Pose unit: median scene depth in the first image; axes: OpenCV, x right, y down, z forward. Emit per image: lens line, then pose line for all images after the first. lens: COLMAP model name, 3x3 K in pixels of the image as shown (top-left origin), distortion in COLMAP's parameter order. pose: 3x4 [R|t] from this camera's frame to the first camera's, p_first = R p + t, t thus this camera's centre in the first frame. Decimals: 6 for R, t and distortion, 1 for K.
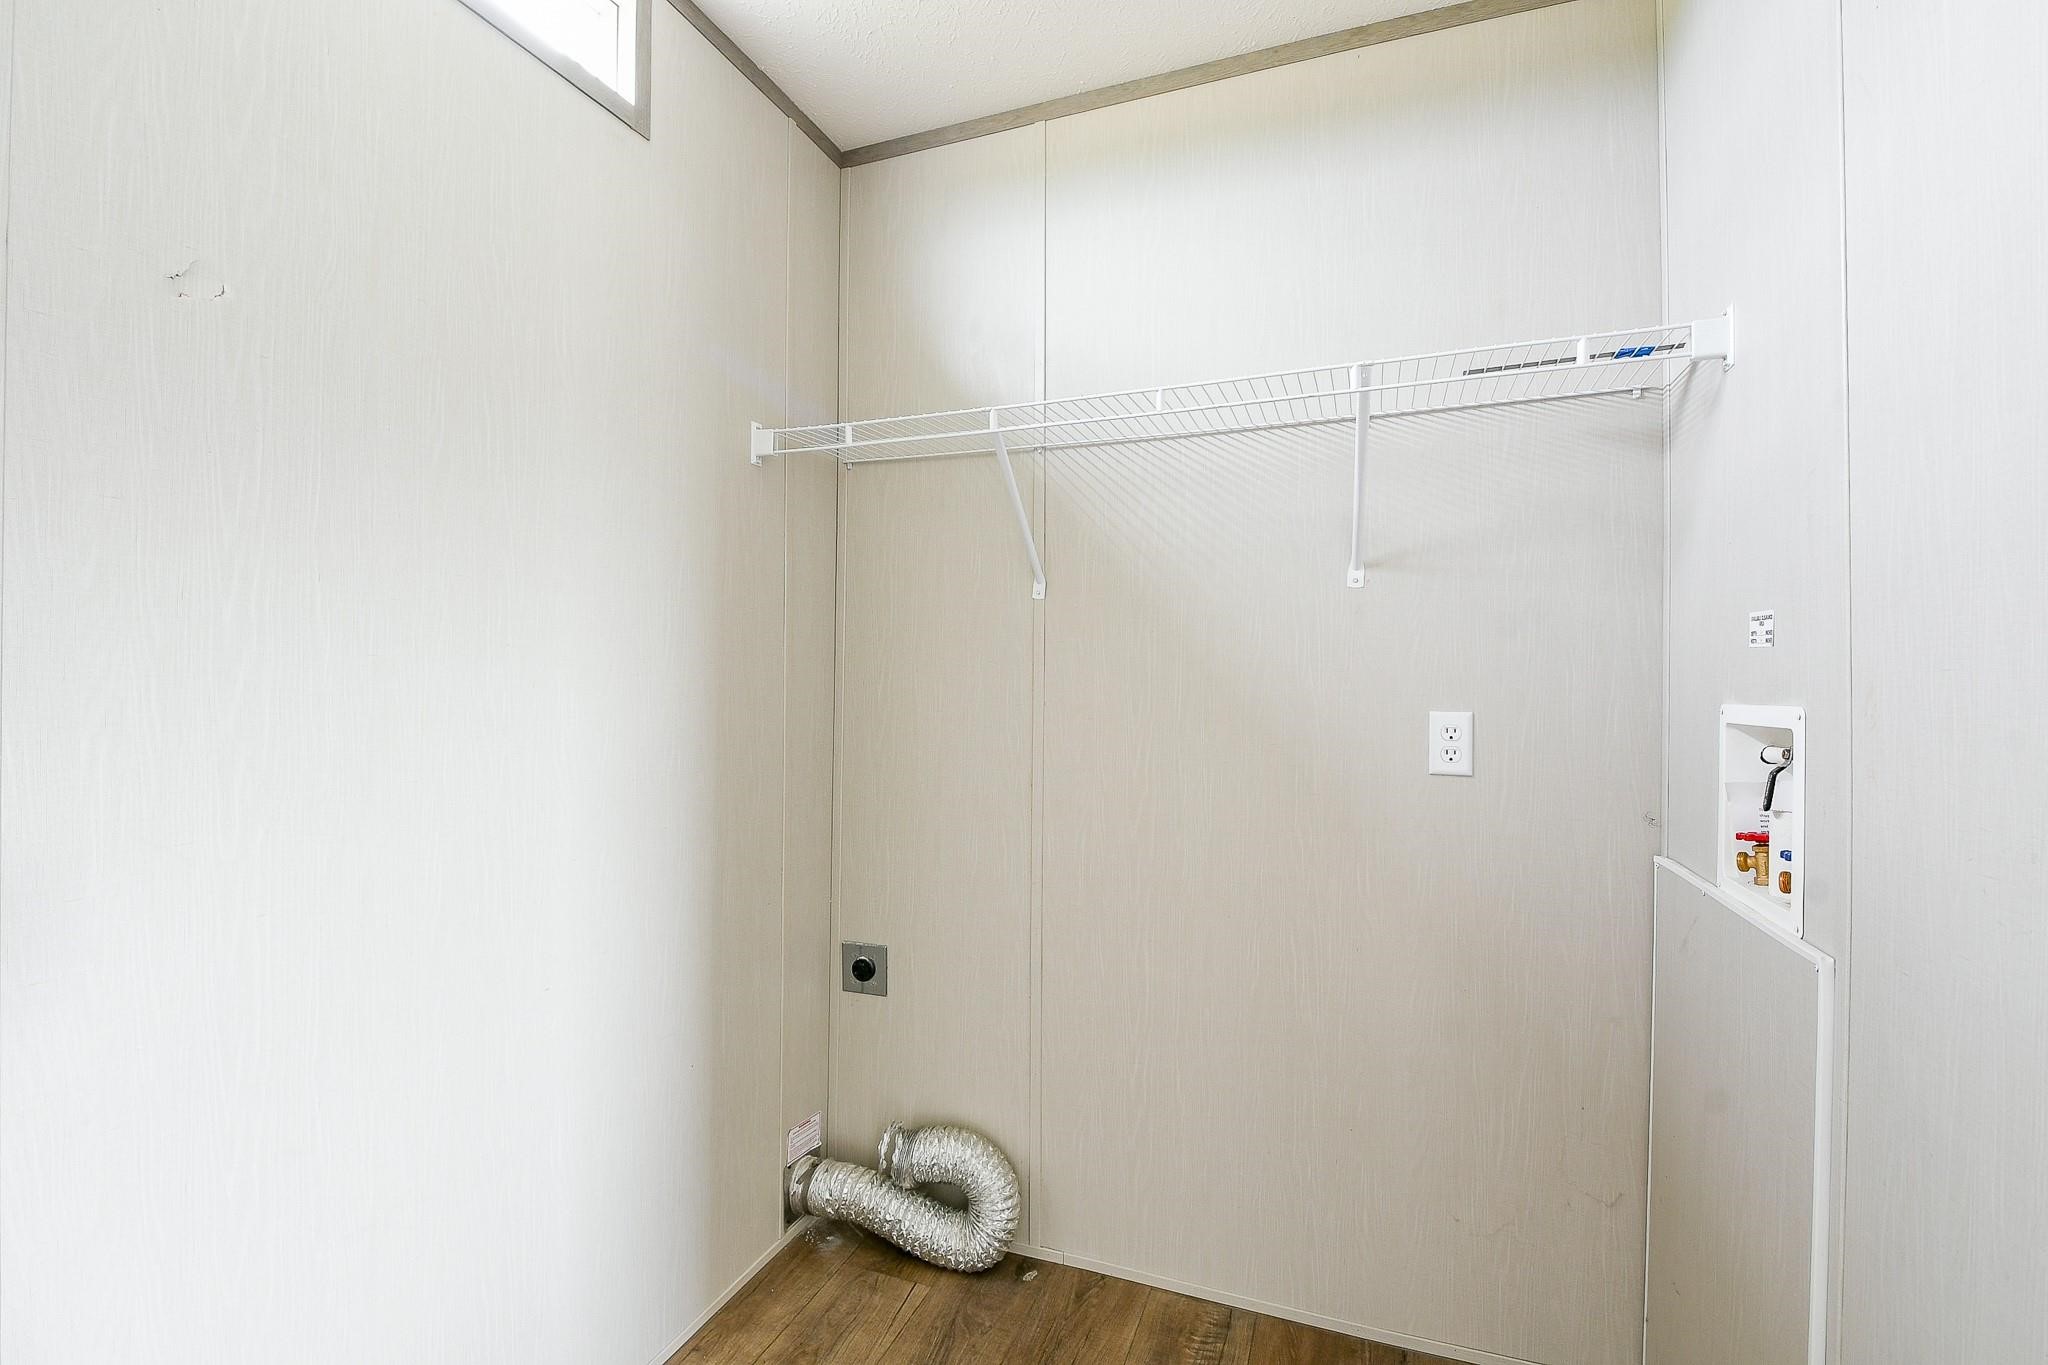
lens RADIAL K [[912.4, 0, 1031.4], [0, 912.4, 686.8], [0, 0, 1]] dist [0.010908, -0.014316]
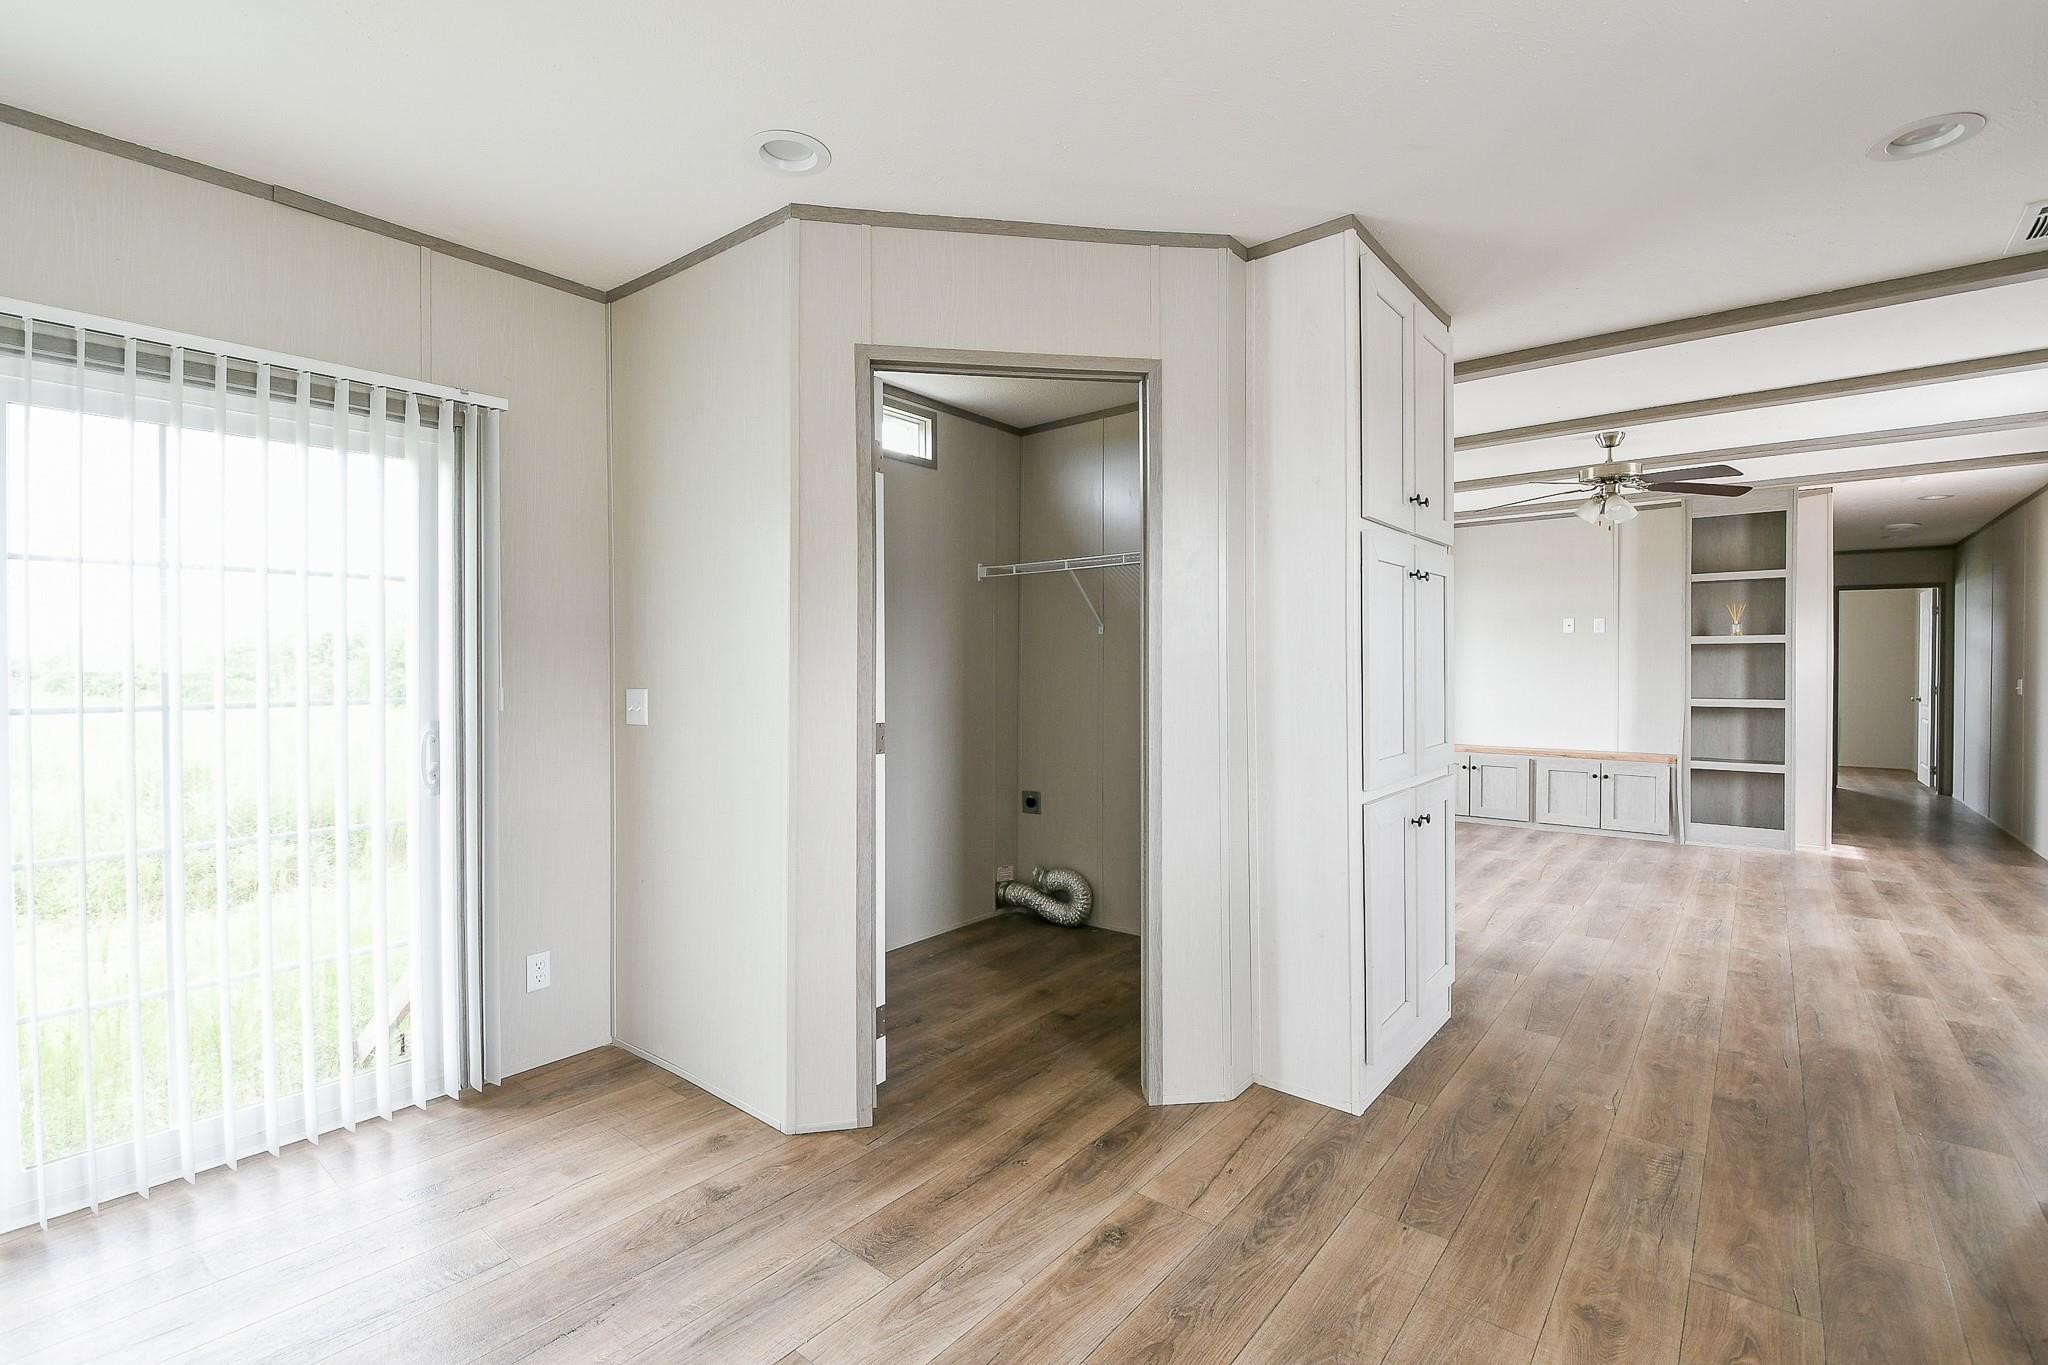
lens RADIAL K [[912.4, 0, 1016.4], [0, 912.4, 675.0], [0, 0, 1]] dist [0.010908, -0.014316]
pose [[0.942508, -0.008811, -0.334067, 0.557004], [0.007683, 0.999959, -0.004697, 0.010990], [0.334095, 0.001860, 0.942538, -1.165022]]
